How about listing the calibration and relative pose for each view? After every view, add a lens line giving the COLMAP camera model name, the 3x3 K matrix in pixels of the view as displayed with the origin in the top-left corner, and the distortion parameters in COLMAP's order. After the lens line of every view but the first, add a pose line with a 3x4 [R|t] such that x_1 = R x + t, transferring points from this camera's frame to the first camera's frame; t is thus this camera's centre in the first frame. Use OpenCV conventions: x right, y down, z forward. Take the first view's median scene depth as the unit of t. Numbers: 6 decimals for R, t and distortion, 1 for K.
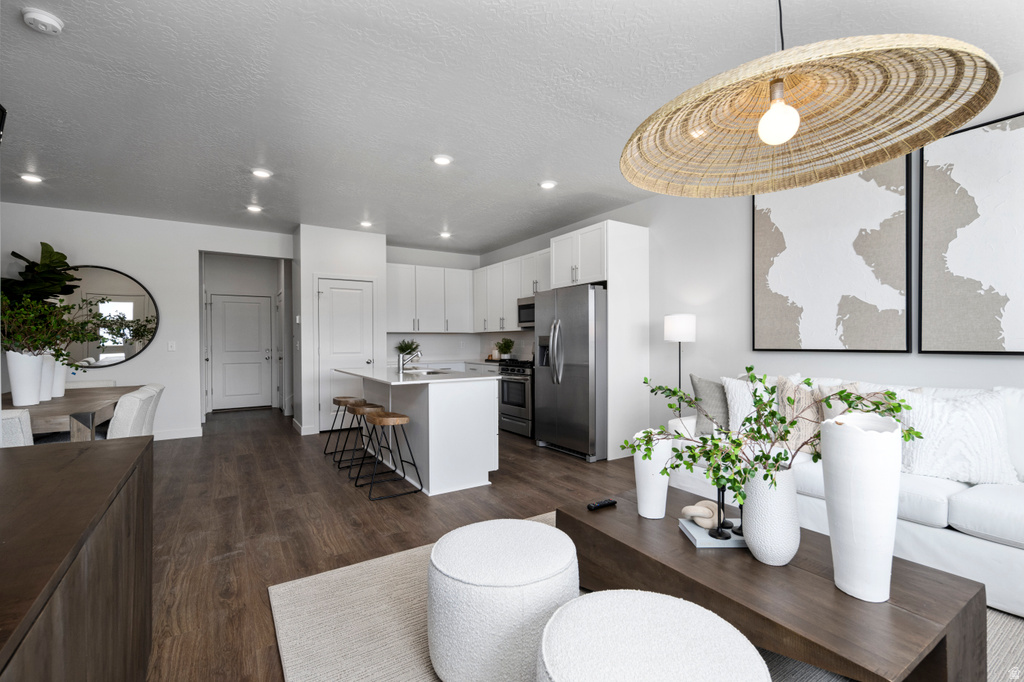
lens RADIAL K [[447.5, 0, 512.9], [0, 447.5, 342.7], [0, 0, 1]] dist [0.001520, -0.000401]
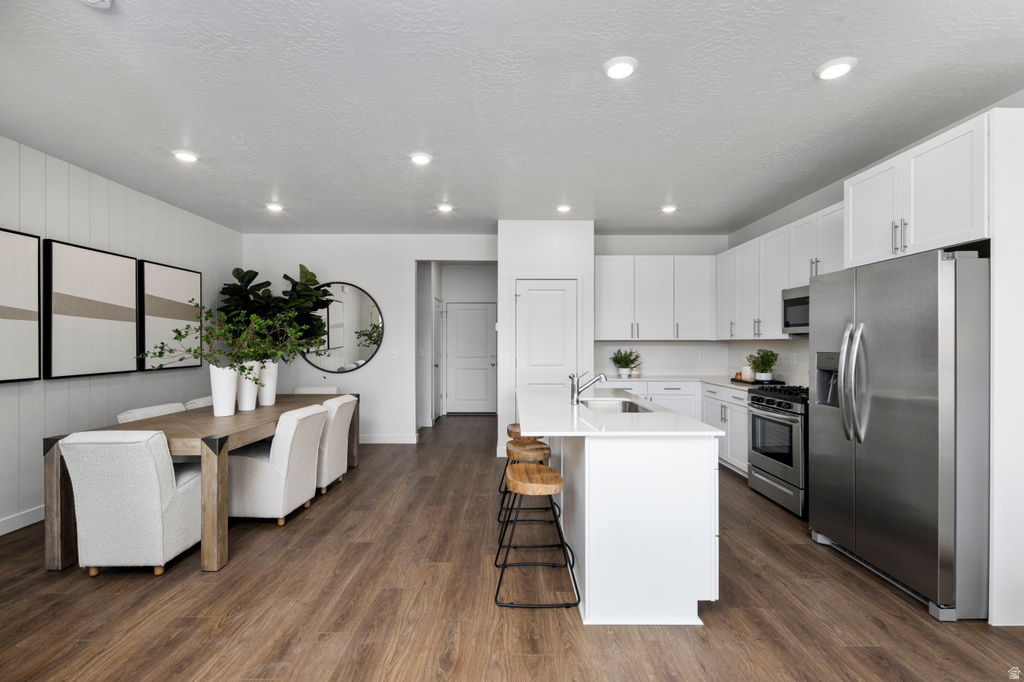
lens RADIAL K [[447.5, 0, 512.9], [0, 447.5, 342.7], [0, 0, 1]] dist [0.001520, -0.000401]
pose [[0.844199, 0.006138, -0.535995, 0.035117], [-0.006861, 0.999976, 0.000645, -0.023751], [0.535986, 0.003134, 0.844221, 0.293095]]
